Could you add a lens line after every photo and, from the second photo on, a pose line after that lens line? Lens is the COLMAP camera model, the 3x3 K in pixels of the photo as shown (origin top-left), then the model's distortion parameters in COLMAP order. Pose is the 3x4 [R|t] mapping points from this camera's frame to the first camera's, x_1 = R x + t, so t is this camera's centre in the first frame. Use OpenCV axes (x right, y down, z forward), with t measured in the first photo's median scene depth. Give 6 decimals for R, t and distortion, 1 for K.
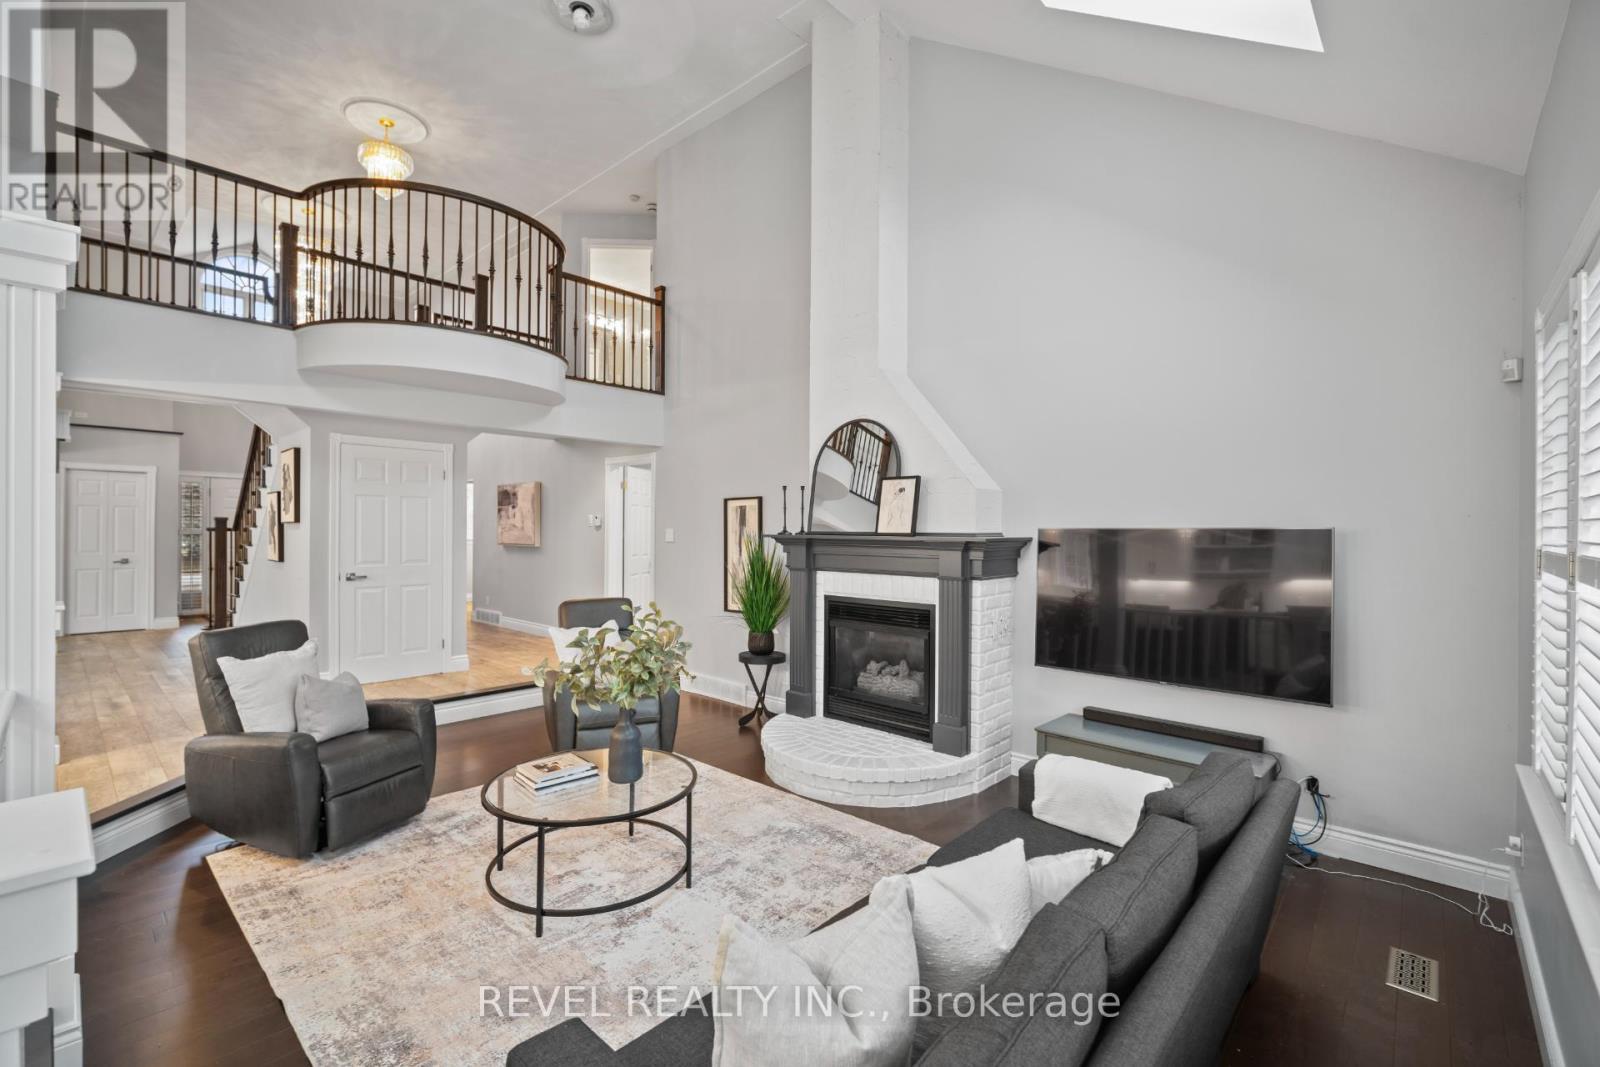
lens RADIAL K [[695.7, 0, 809.8], [0, 695.7, 528.1], [0, 0, 1]] dist [-0.013816, 0.001754]
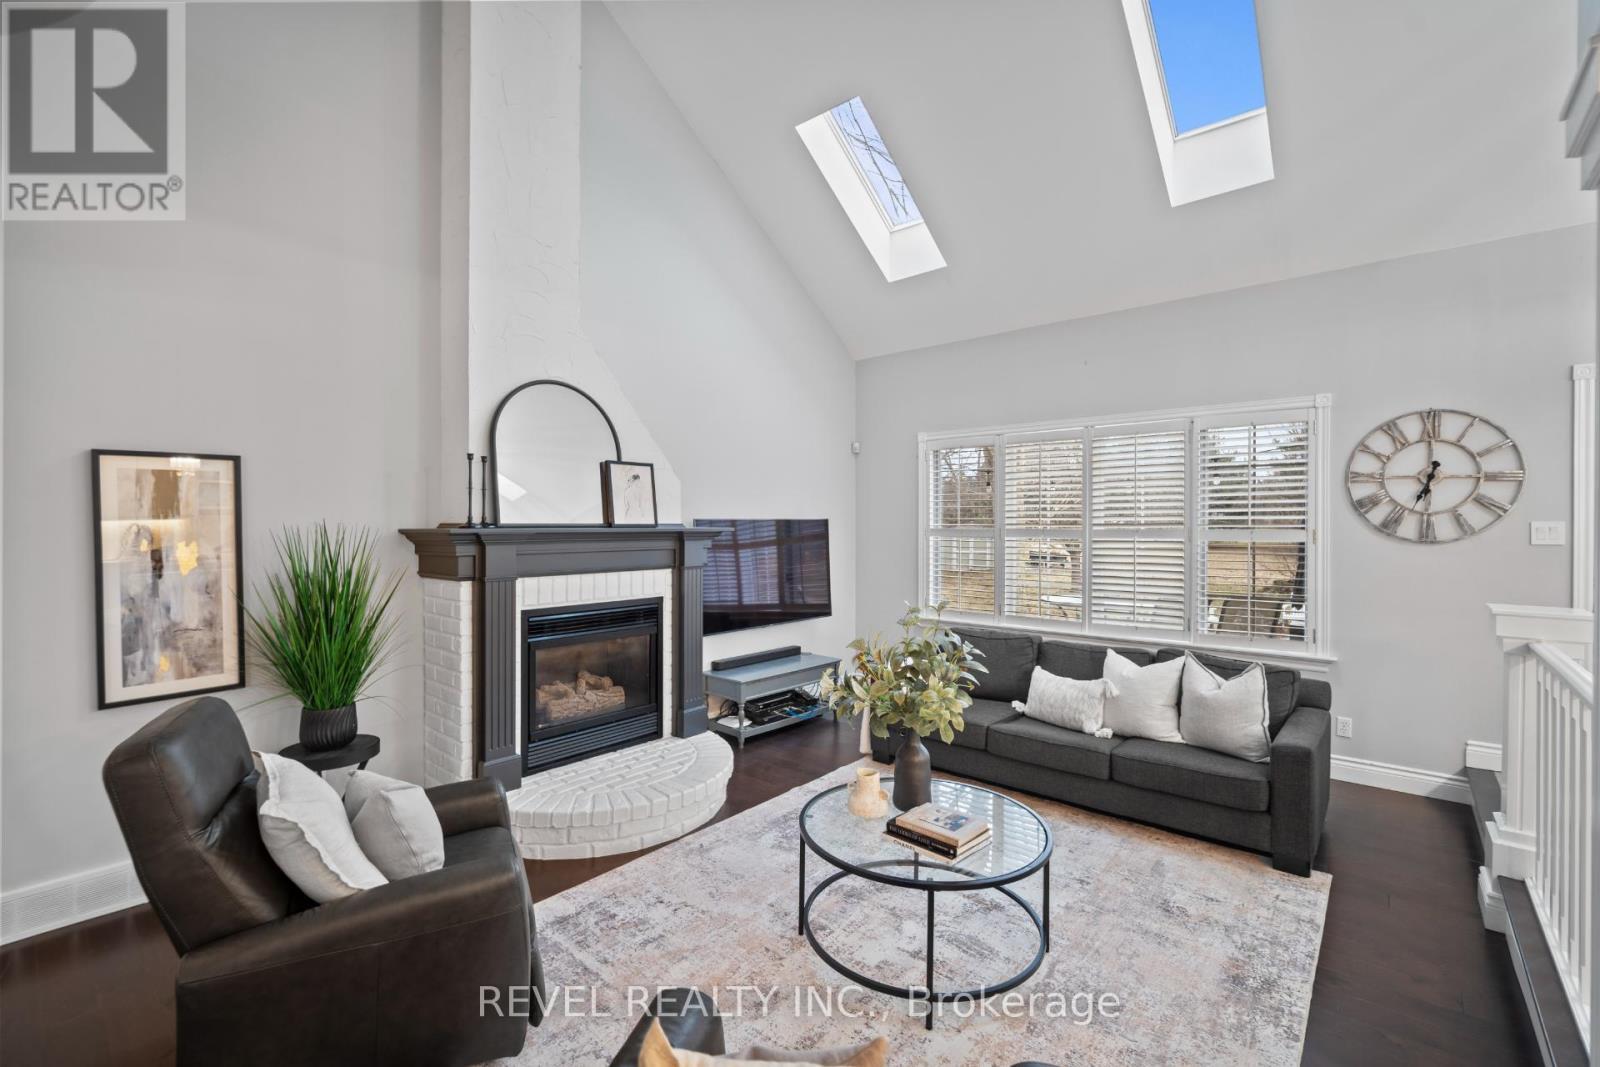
lens RADIAL K [[695.7, 0, 796.4], [0, 695.7, 527.4], [0, 0, 1]] dist [-0.013816, 0.001754]
pose [[-0.019207, -0.012953, 0.999732, -0.885417], [-0.002335, 0.999914, 0.012911, -0.000856], [-0.999813, -0.002086, -0.019235, 0.910355]]
